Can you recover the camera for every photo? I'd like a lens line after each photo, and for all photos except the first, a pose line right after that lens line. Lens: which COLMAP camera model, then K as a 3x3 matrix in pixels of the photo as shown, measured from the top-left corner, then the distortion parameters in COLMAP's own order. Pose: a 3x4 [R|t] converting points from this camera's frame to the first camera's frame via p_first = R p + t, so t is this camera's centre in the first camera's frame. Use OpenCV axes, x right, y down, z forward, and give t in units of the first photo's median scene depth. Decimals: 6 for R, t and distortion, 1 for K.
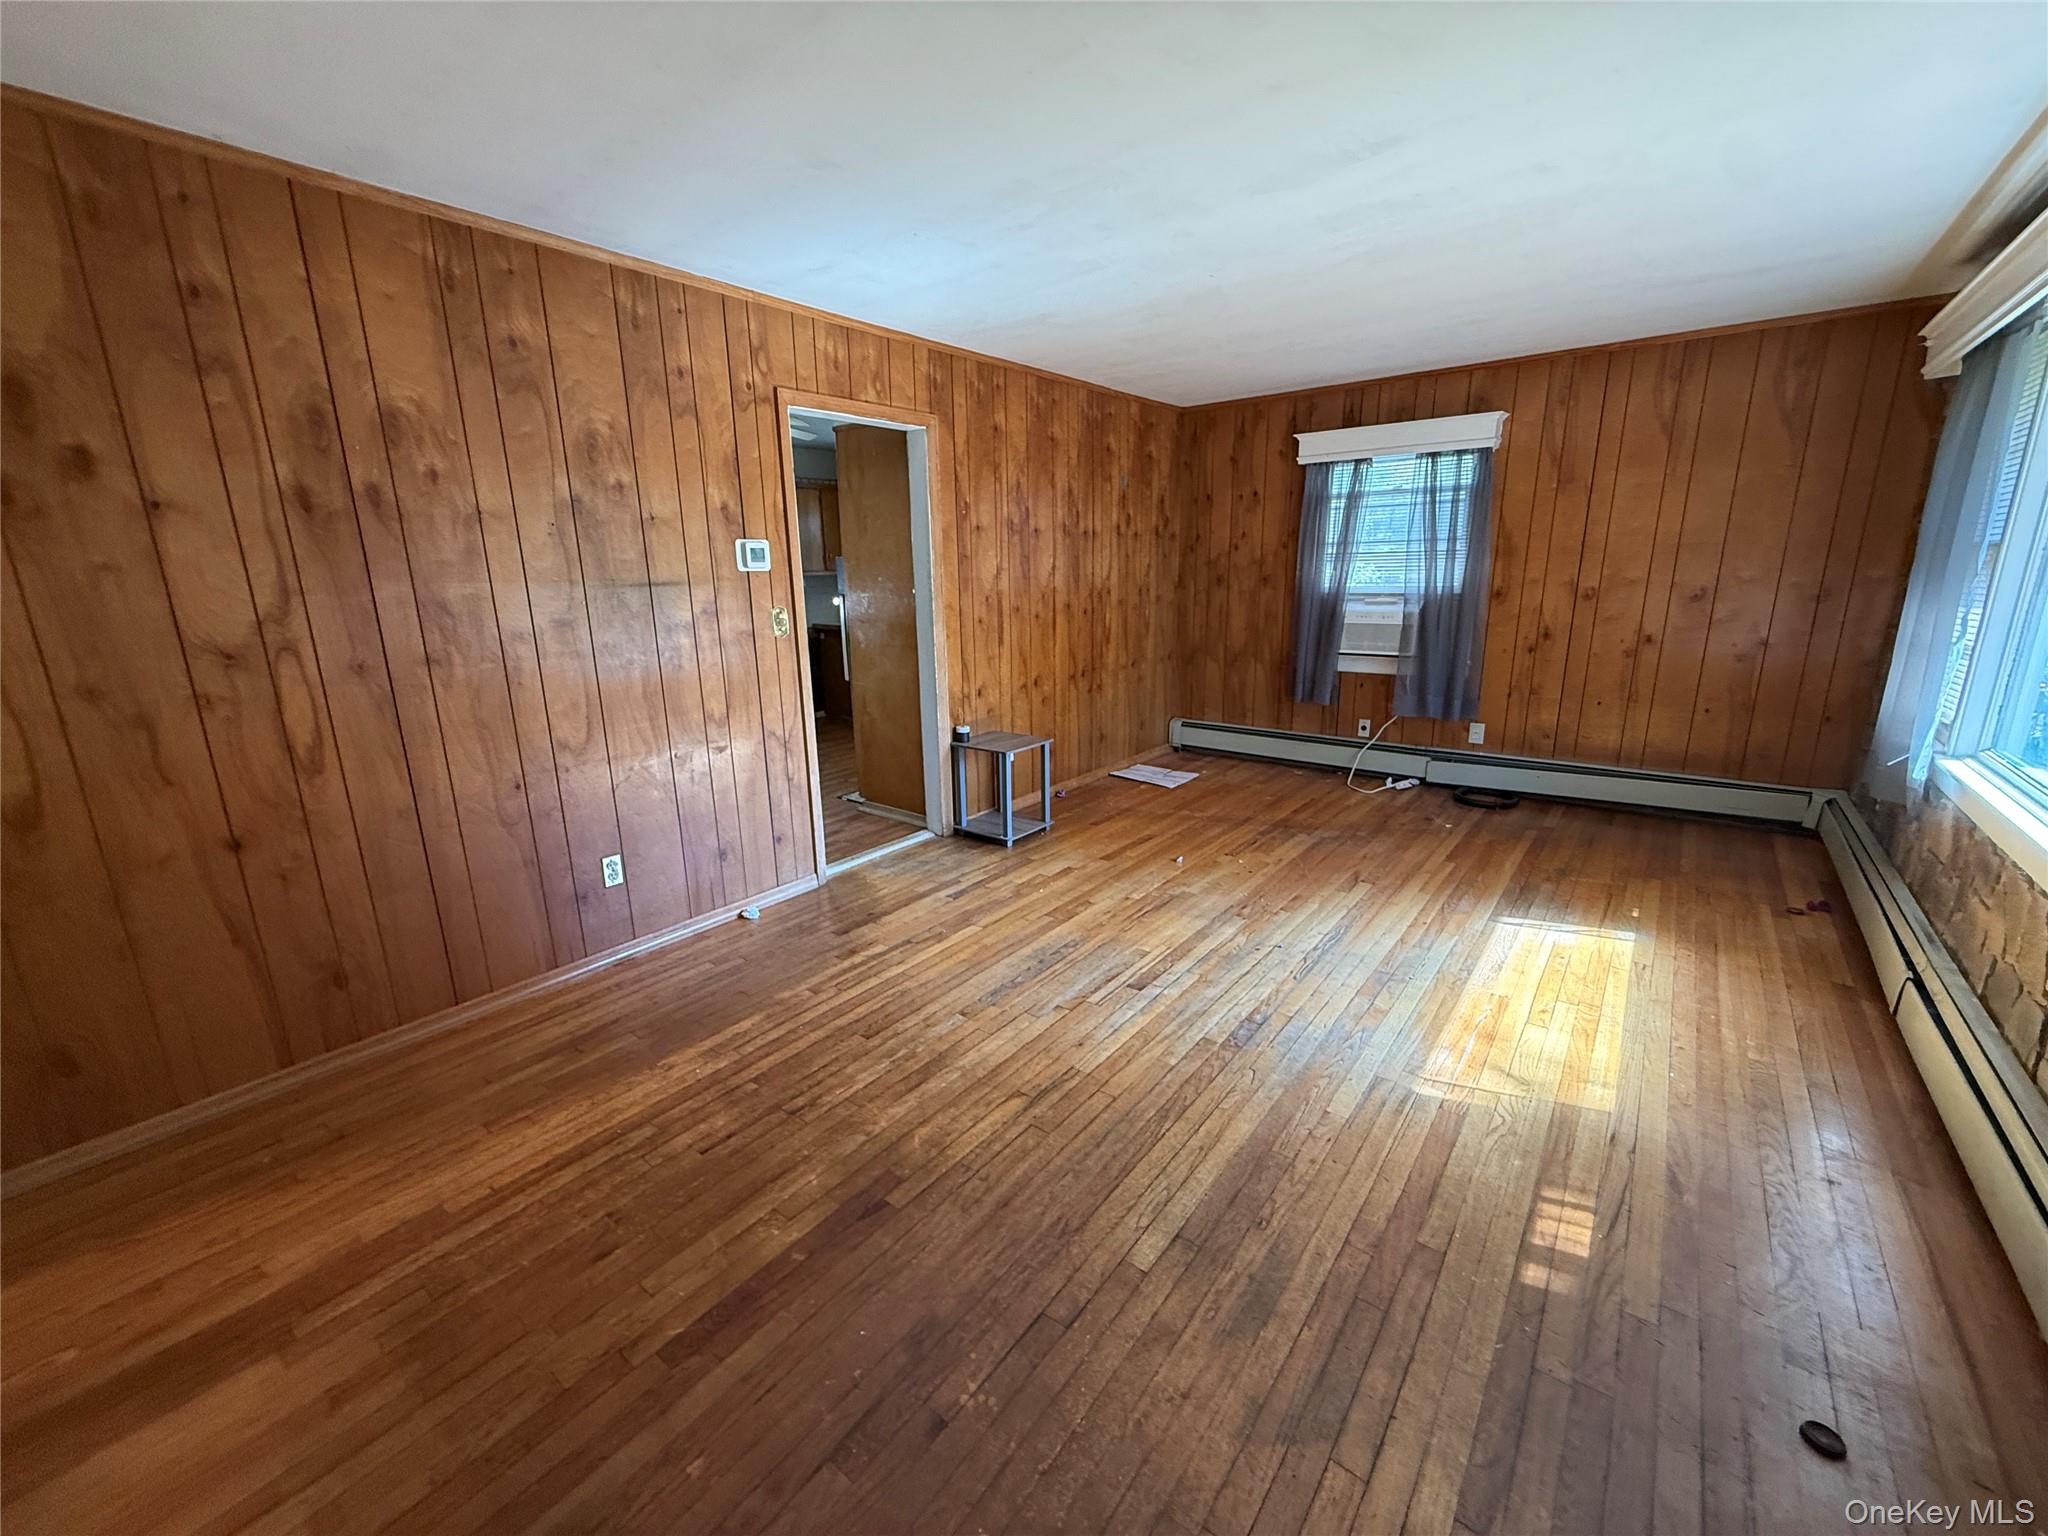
lens RADIAL K [[814.3, 0, 1018.4], [0, 814.3, 766.8], [0, 0, 1]] dist [0.000382, 0.000357]
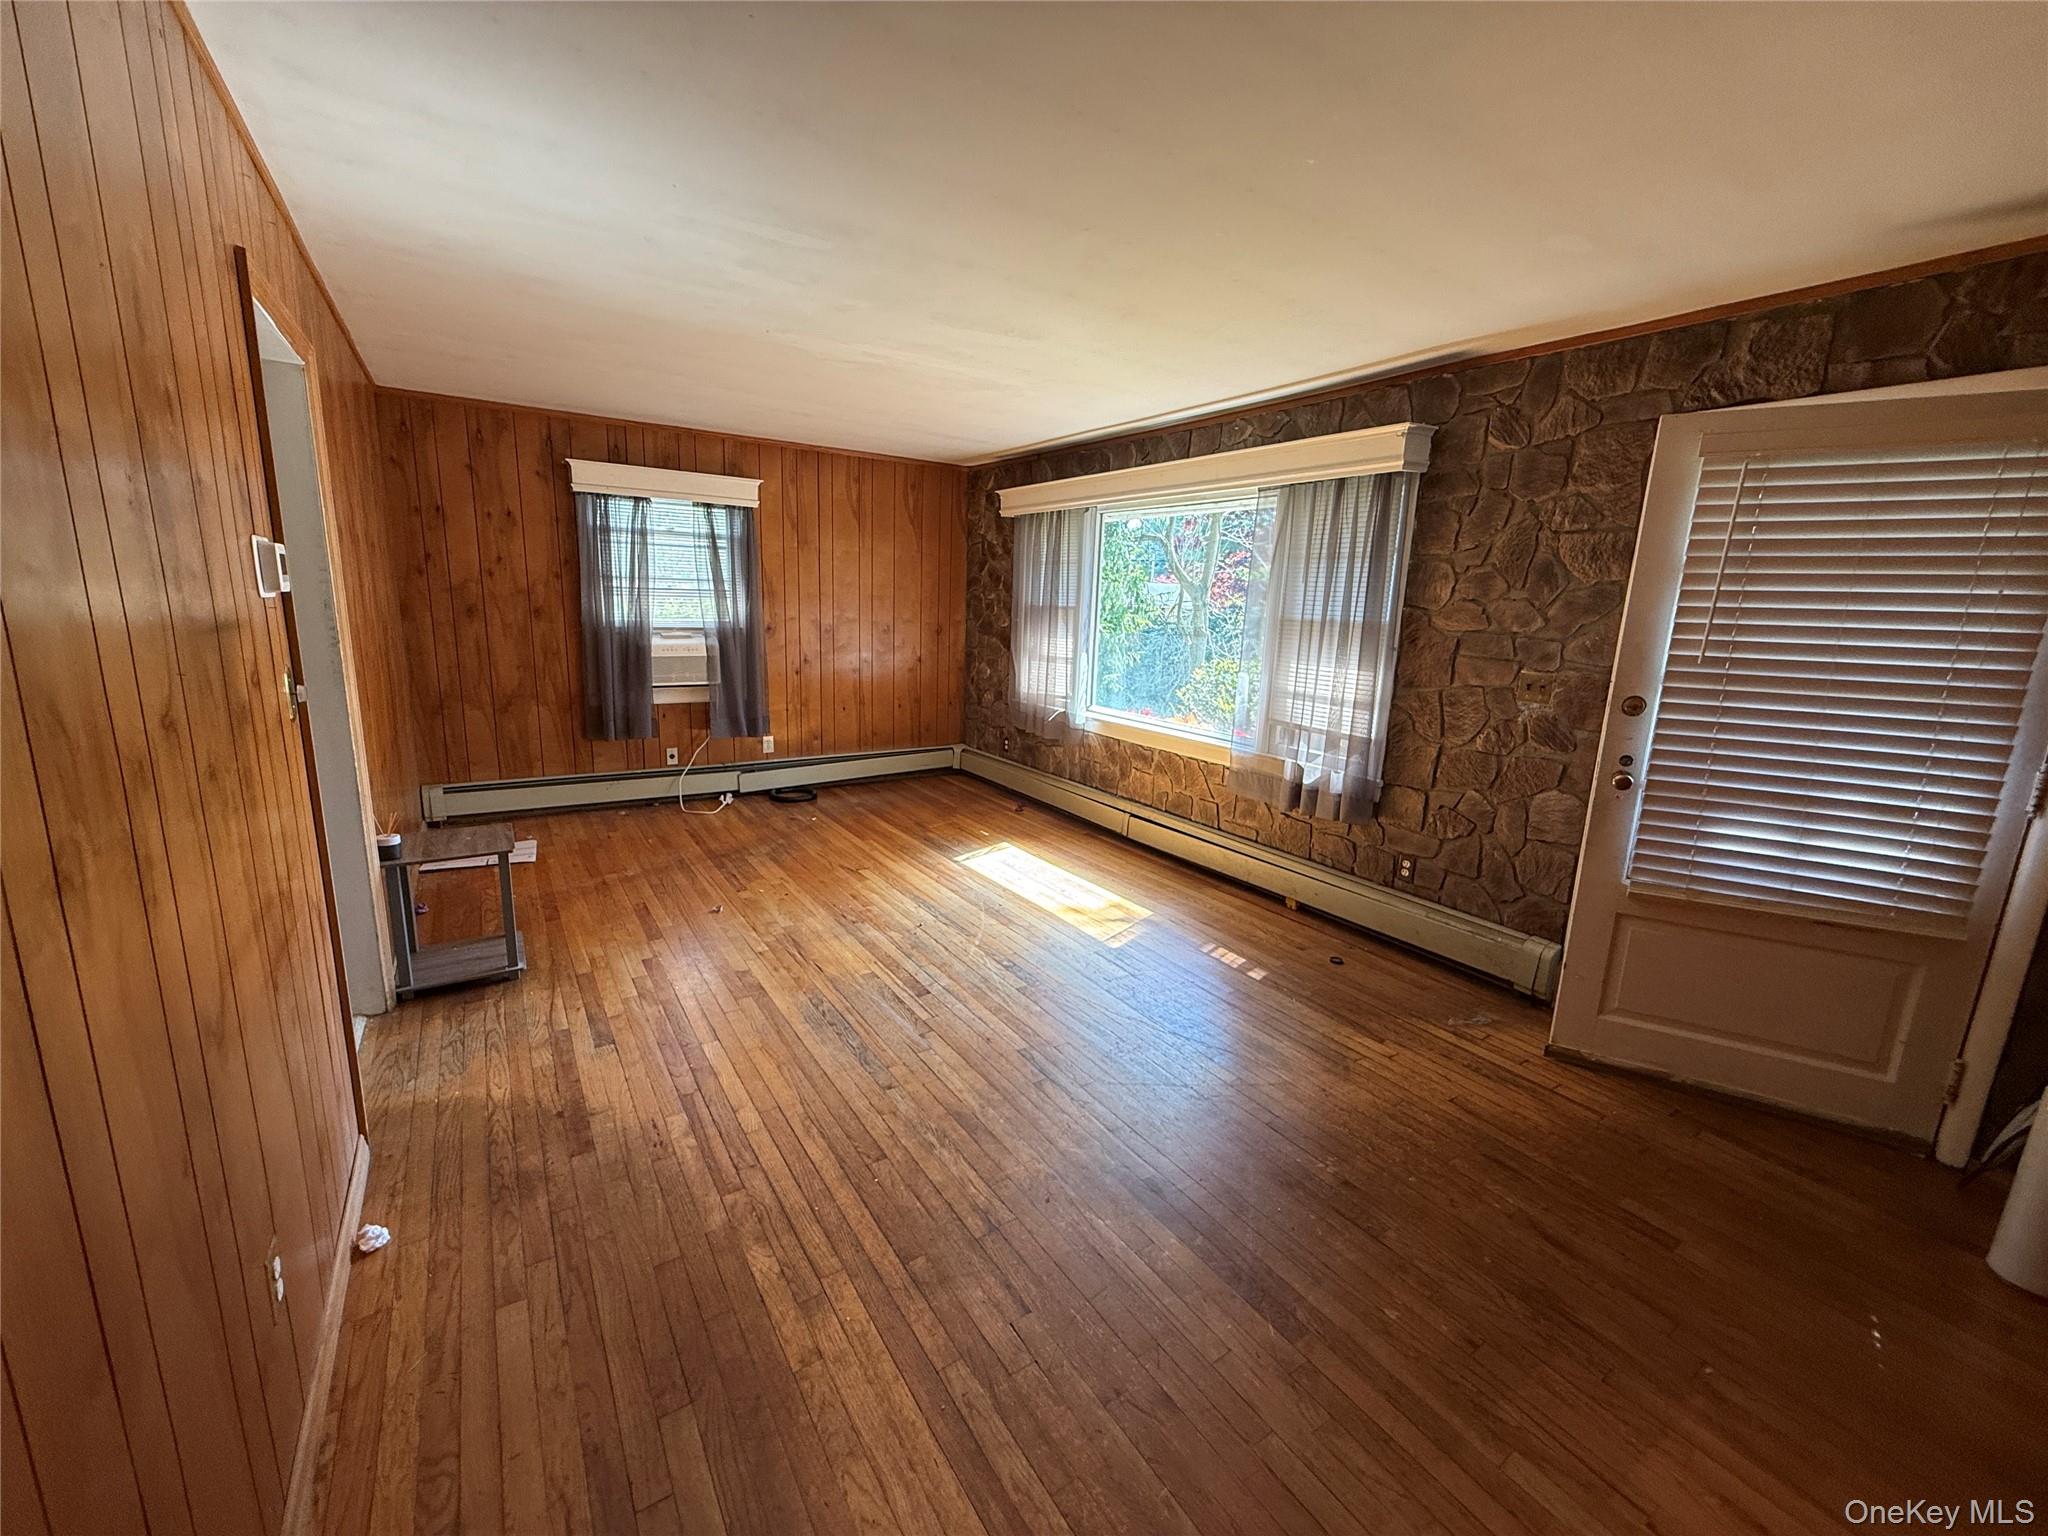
lens RADIAL K [[814.3, 0, 1018.4], [0, 814.3, 766.8], [0, 0, 1]] dist [0.000382, 0.000357]
pose [[0.307993, -0.162811, 0.937354, -0.515147], [0.189713, 0.975972, 0.107184, -0.077603], [-0.932282, 0.144816, 0.331480, 0.308975]]
